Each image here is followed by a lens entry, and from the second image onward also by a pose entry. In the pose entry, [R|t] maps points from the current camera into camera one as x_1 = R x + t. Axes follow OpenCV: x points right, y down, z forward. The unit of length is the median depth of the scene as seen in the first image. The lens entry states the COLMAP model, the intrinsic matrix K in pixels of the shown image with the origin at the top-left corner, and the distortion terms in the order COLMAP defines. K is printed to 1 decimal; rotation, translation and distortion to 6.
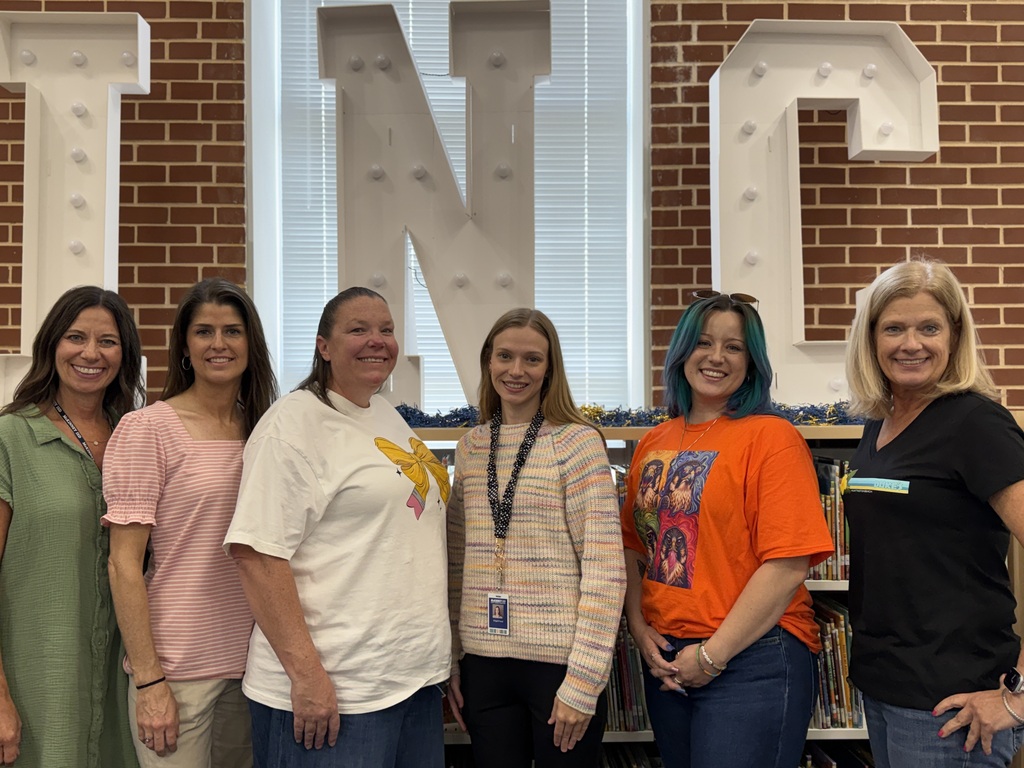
lens RADIAL K [[968.8, 0, 512.0], [0, 968.8, 384.0], [0, 0, 1]] dist [0.167142, -0.357536]
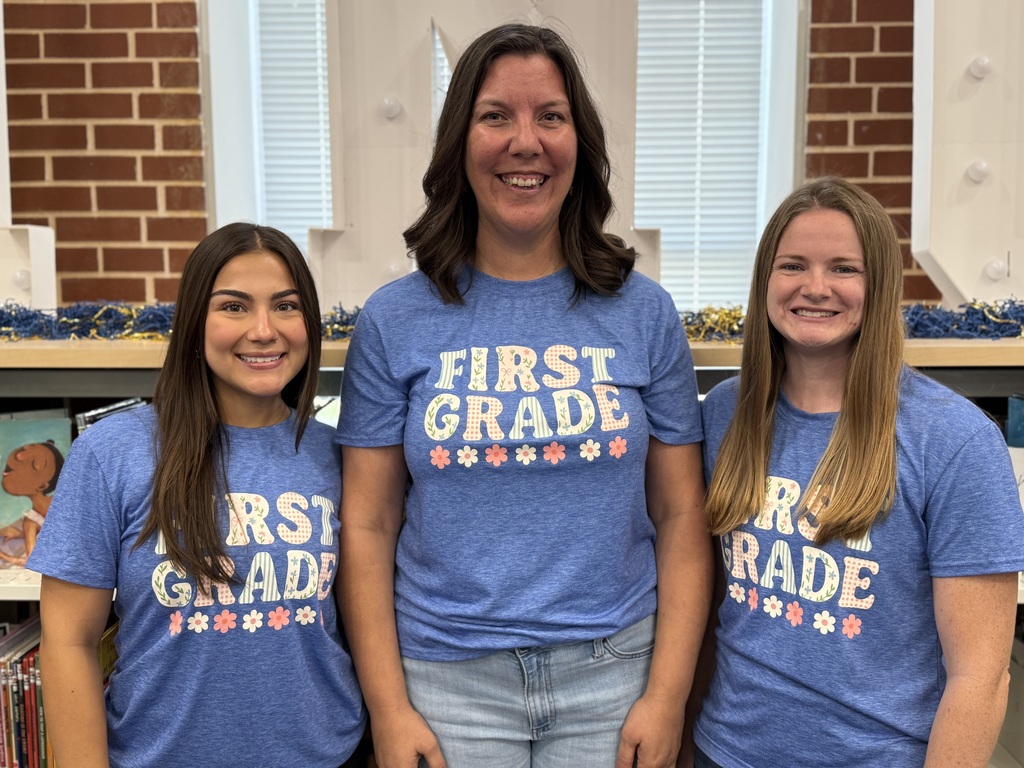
lens RADIAL K [[1047.3, 0, 509.3], [0, 1047.3, 382.3], [0, 0, 1]] dist [0.158490, -0.388758]
pose [[0.998688, 0.005237, -0.050946, -0.020362], [0.001307, 0.991828, 0.127576, -0.014461], [0.051198, -0.127475, 0.990520, 0.257413]]
